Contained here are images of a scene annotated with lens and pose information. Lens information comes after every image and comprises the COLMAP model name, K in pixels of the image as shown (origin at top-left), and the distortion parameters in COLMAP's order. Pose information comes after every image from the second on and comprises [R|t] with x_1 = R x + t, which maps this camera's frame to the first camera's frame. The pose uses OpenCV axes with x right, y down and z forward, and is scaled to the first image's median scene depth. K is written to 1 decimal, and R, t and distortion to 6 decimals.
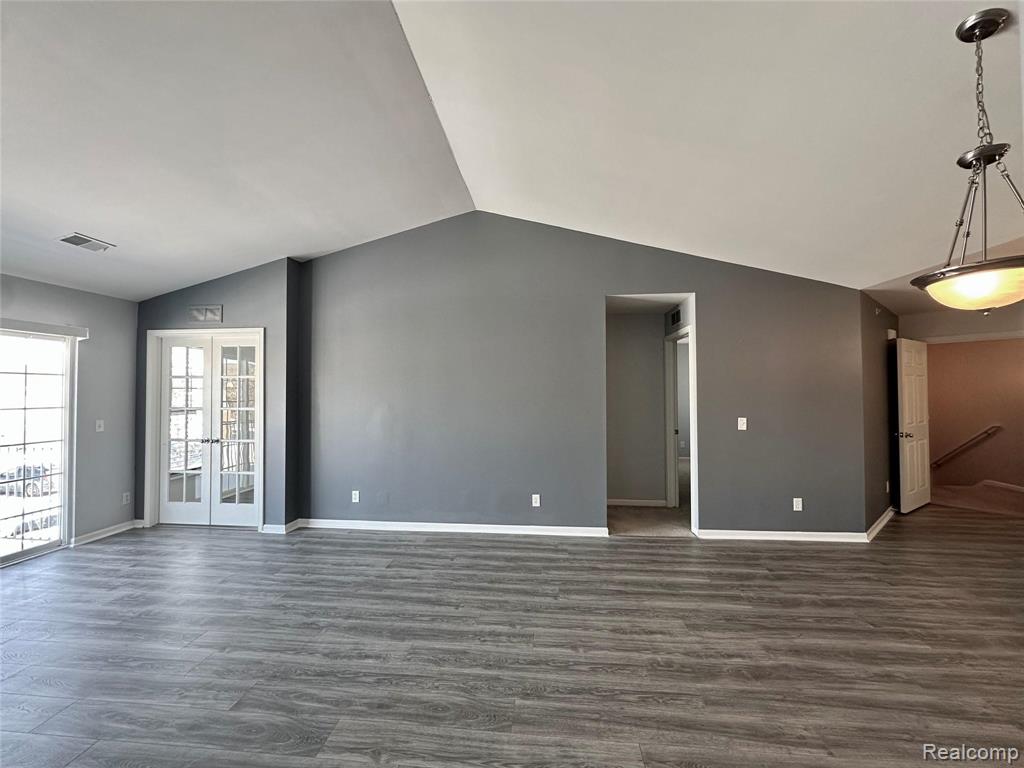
lens RADIAL K [[407.9, 0, 513.6], [0, 407.9, 382.6], [0, 0, 1]] dist [-0.004597, 0.000574]
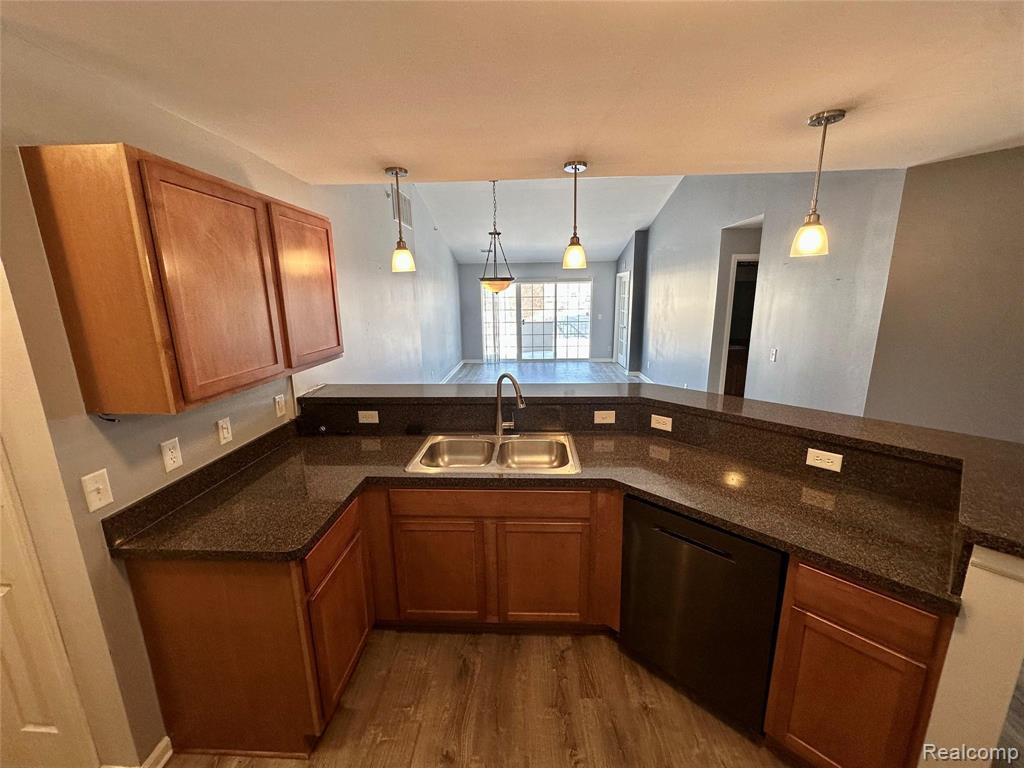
lens RADIAL K [[407.9, 0, 516.0], [0, 407.9, 385.1], [0, 0, 1]] dist [-0.004597, 0.000574]
pose [[0.060776, 0.222769, -0.972975, 1.612442], [0.037395, 0.973584, 0.225244, -0.072638], [0.997451, -0.050074, 0.050840, 0.382435]]
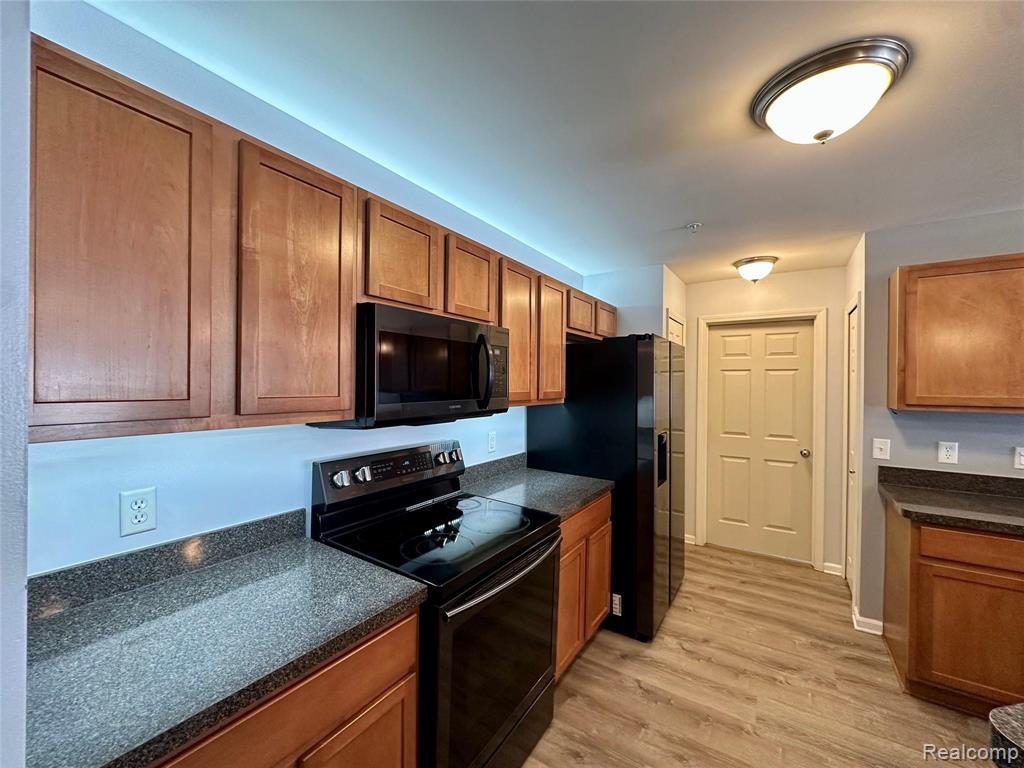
lens RADIAL K [[407.9, 0, 512.7], [0, 407.9, 384.4], [0, 0, 1]] dist [-0.004597, 0.000574]
pose [[-0.880729, -0.003883, 0.473605, 1.476254], [-0.014886, 0.999699, -0.019487, 0.001721], [-0.473387, -0.024213, -0.880522, 0.906253]]
